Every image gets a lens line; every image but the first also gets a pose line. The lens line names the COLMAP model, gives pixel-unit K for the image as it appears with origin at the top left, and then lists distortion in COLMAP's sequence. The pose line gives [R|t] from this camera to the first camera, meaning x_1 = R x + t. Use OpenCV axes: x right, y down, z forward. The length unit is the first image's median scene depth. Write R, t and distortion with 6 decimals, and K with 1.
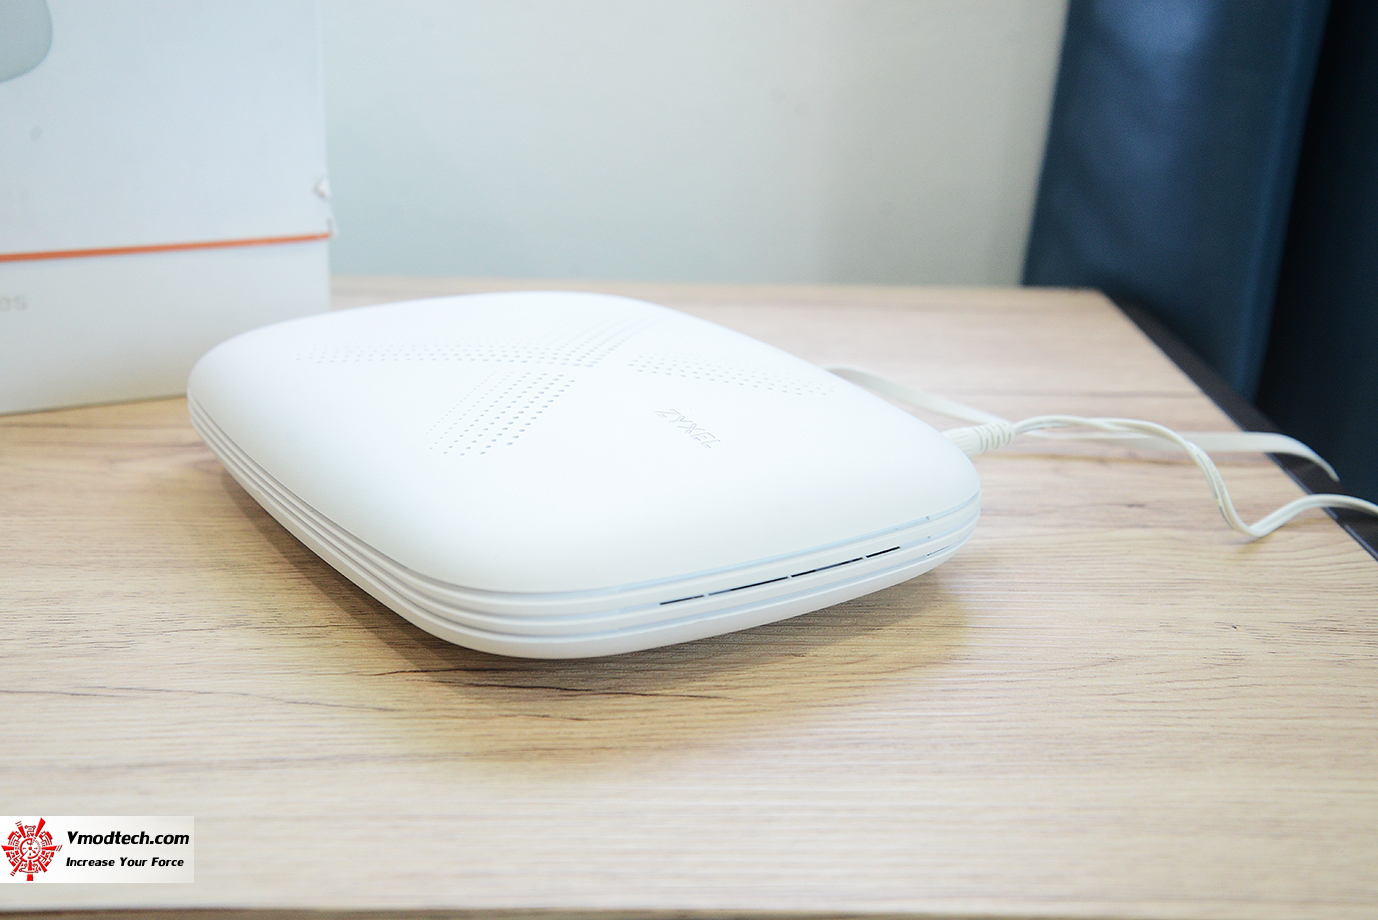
lens RADIAL K [[1650.8, 0, 726.9], [0, 1650.8, 472.2], [0, 0, 1]] dist [0.055908, 0.000000]
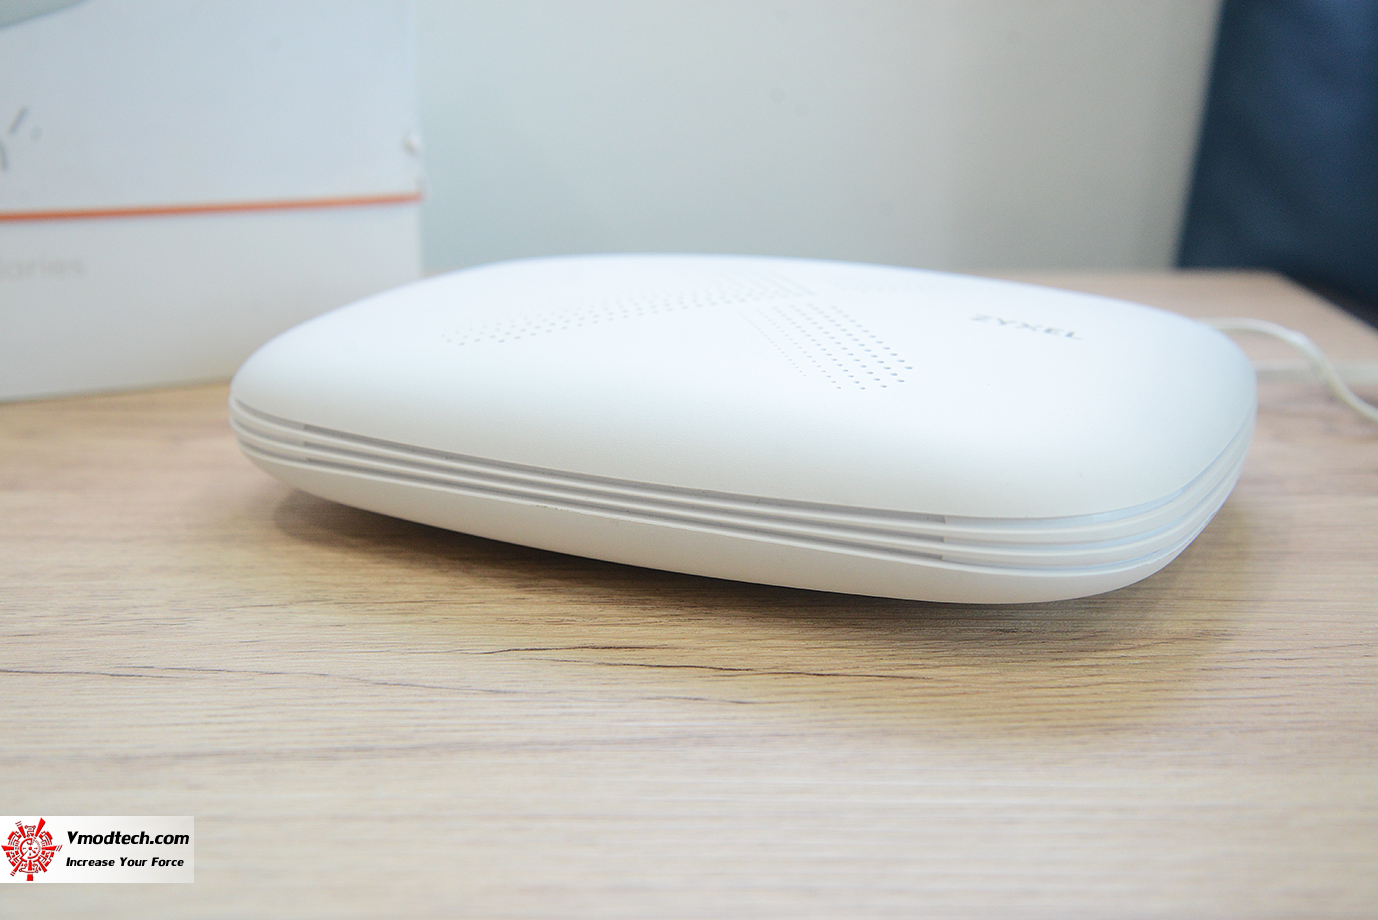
lens RADIAL K [[1650.8, 0, 702.9], [0, 1650.8, 454.9], [0, 0, 1]] dist [0.055908, 0.000000]
pose [[0.997984, -0.016741, -0.061220, -0.057389], [0.013100, 0.998148, -0.059405, 0.078070], [0.062101, 0.058484, 0.996355, 0.210575]]
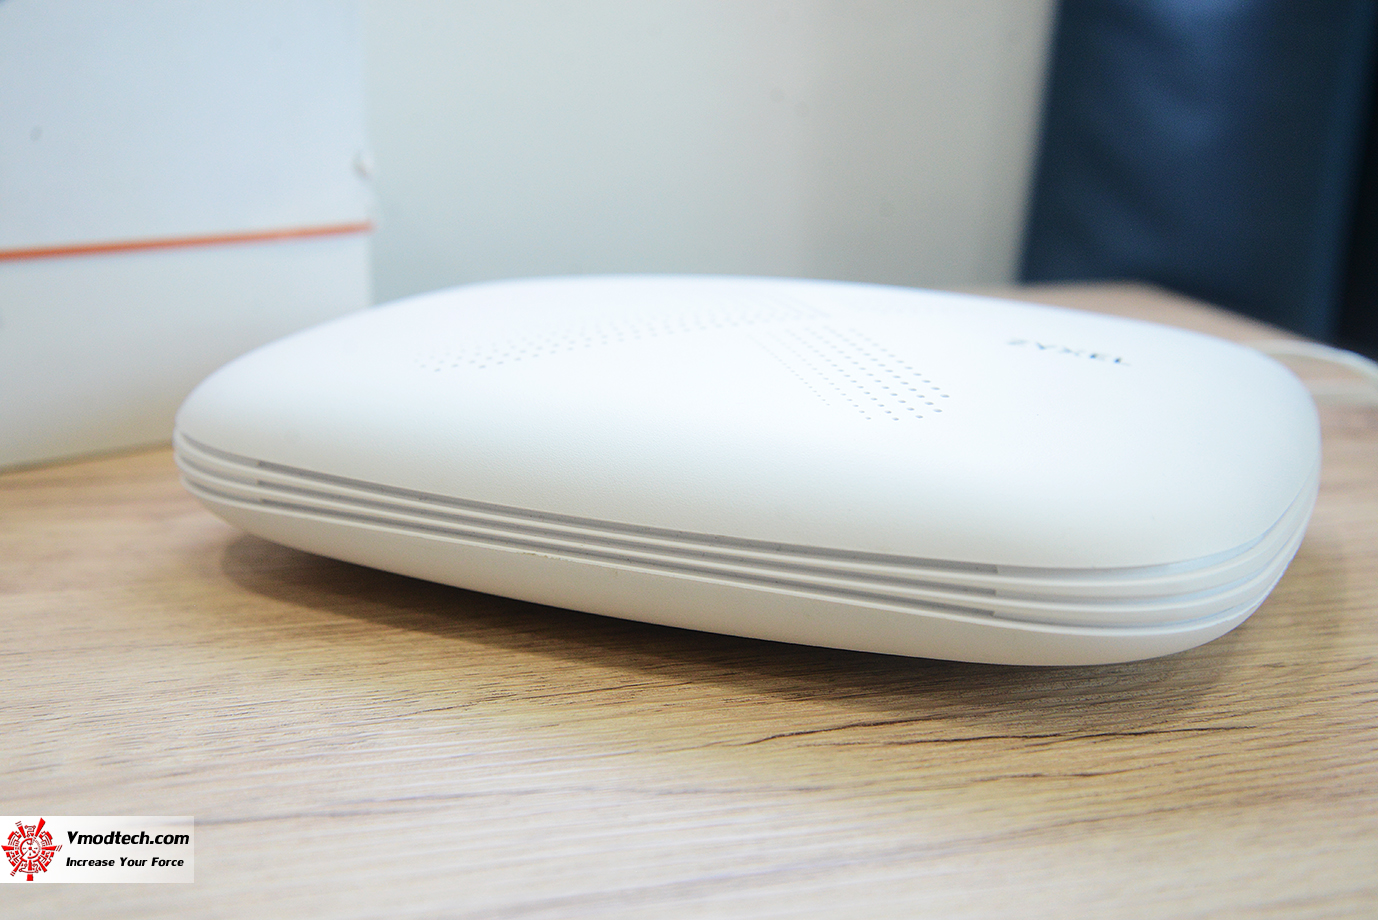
lens RADIAL K [[1650.8, 0, 699.0], [0, 1650.8, 428.4], [0, 0, 1]] dist [0.055908, 0.000000]
pose [[0.984801, -0.072434, 0.157861, -0.340786], [0.086954, 0.992398, -0.087097, 0.053461], [-0.150353, 0.099499, 0.983613, 0.337068]]
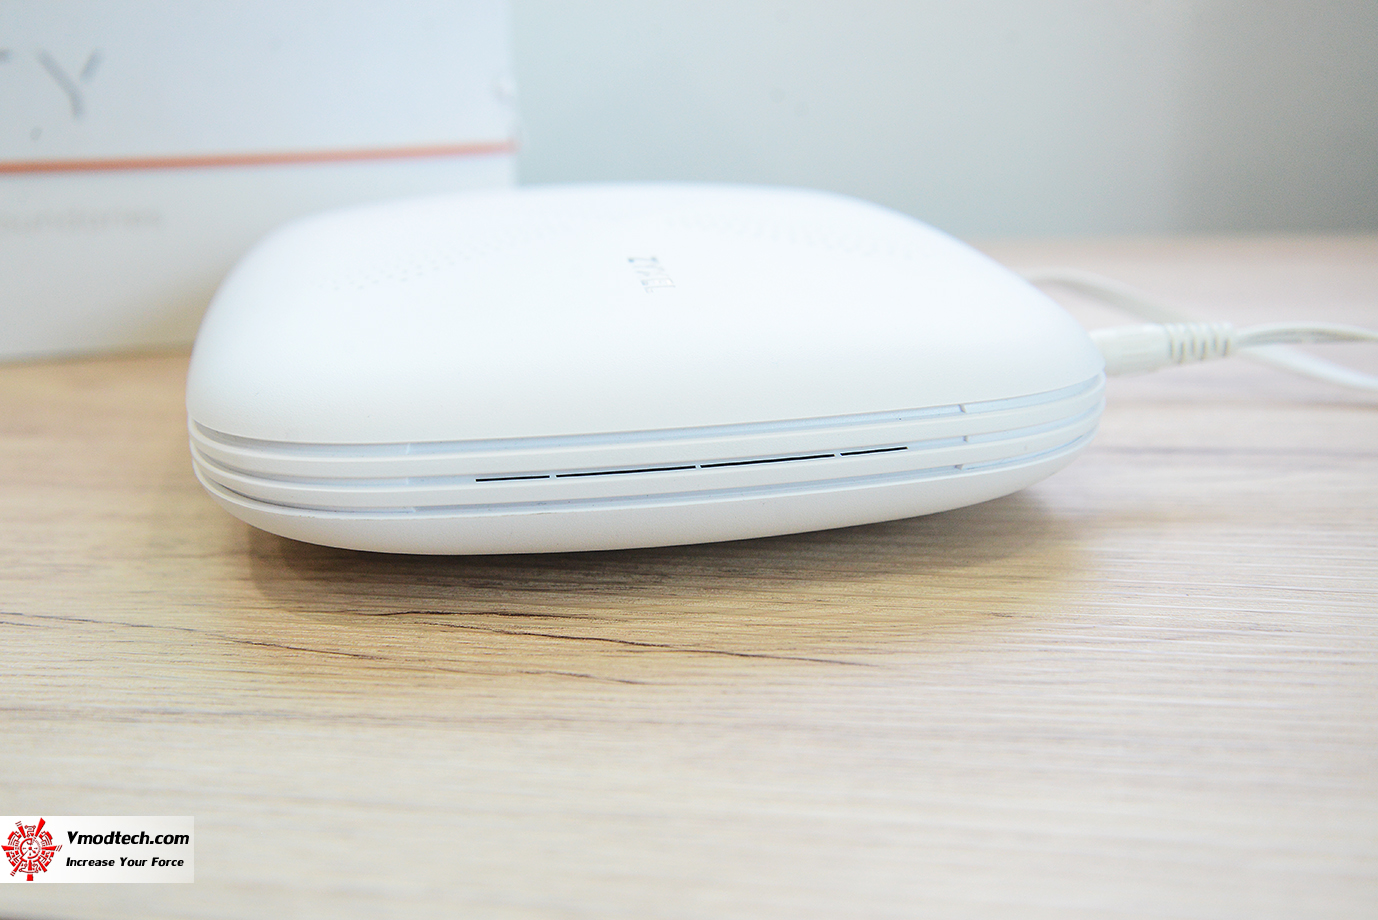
lens RADIAL K [[1650.8, 0, 702.5], [0, 1650.8, 432.3], [0, 0, 1]] dist [0.055908, 0.000000]
pose [[0.966150, 0.000184, -0.257980, 0.105764], [-0.020957, 0.996751, -0.077776, 0.100278], [0.257128, 0.080550, 0.963015, 0.365574]]
